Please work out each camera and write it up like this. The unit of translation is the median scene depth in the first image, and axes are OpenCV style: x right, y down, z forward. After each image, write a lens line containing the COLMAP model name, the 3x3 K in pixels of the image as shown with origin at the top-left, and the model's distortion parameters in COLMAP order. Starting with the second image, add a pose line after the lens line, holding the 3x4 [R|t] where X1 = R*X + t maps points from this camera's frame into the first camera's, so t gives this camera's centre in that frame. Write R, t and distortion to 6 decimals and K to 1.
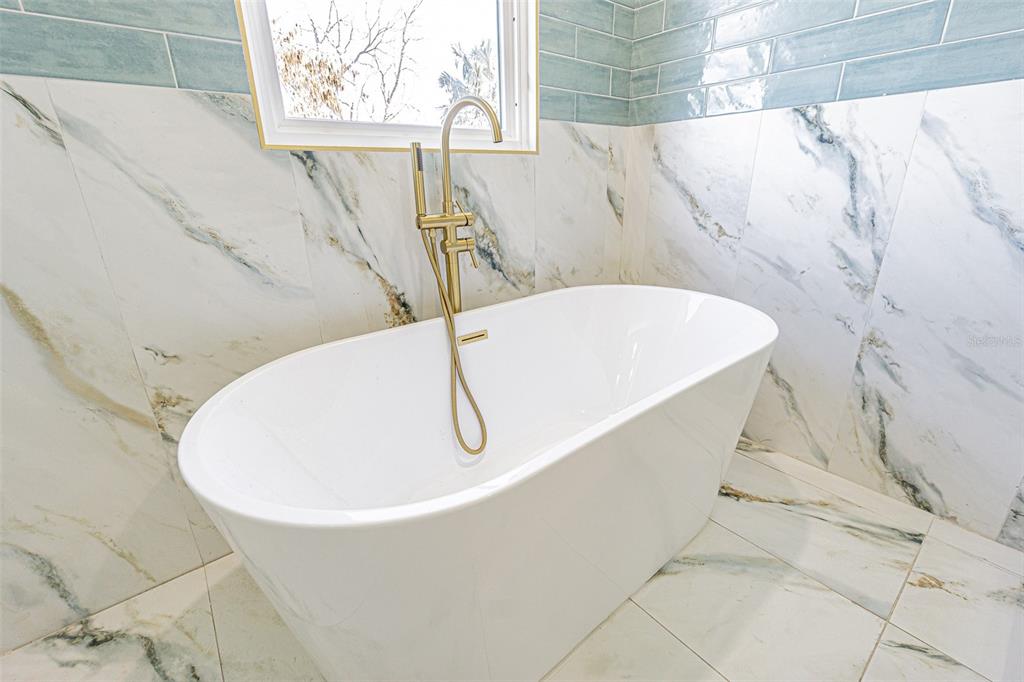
lens RADIAL K [[450.9, 0, 514.3], [0, 450.9, 341.6], [0, 0, 1]] dist [-0.006823, 0.001732]
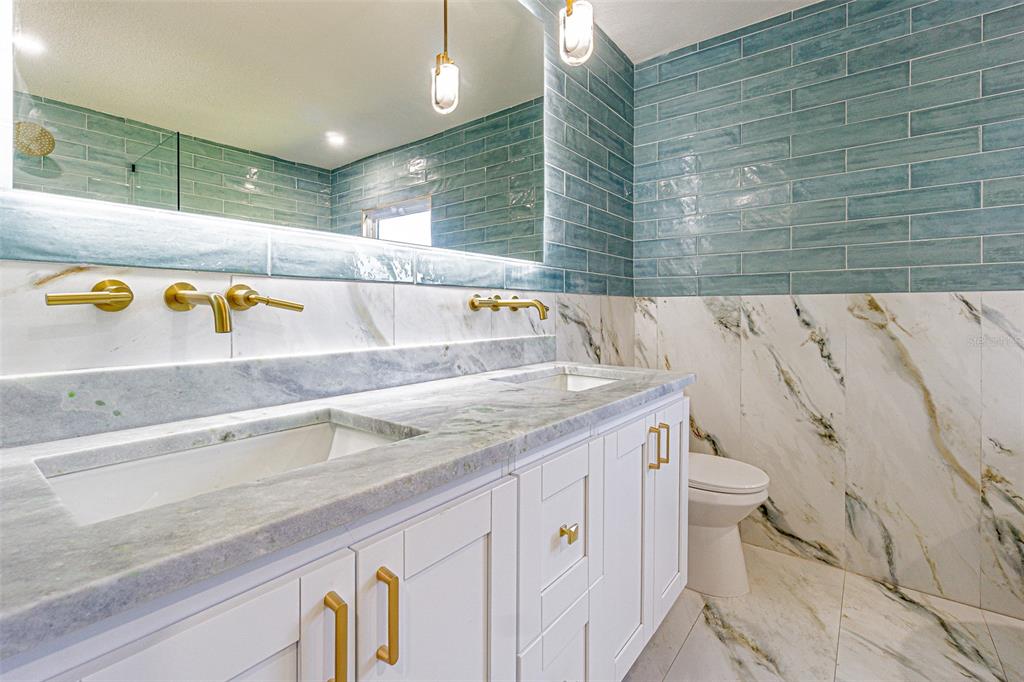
lens RADIAL K [[450.9, 0, 522.4], [0, 450.9, 312.9], [0, 0, 1]] dist [-0.006823, 0.001732]
pose [[0.225060, 0.014611, -0.974235, 0.366101], [-0.340531, 0.938012, -0.064599, 0.272225], [0.912900, 0.346296, 0.216085, -1.055028]]
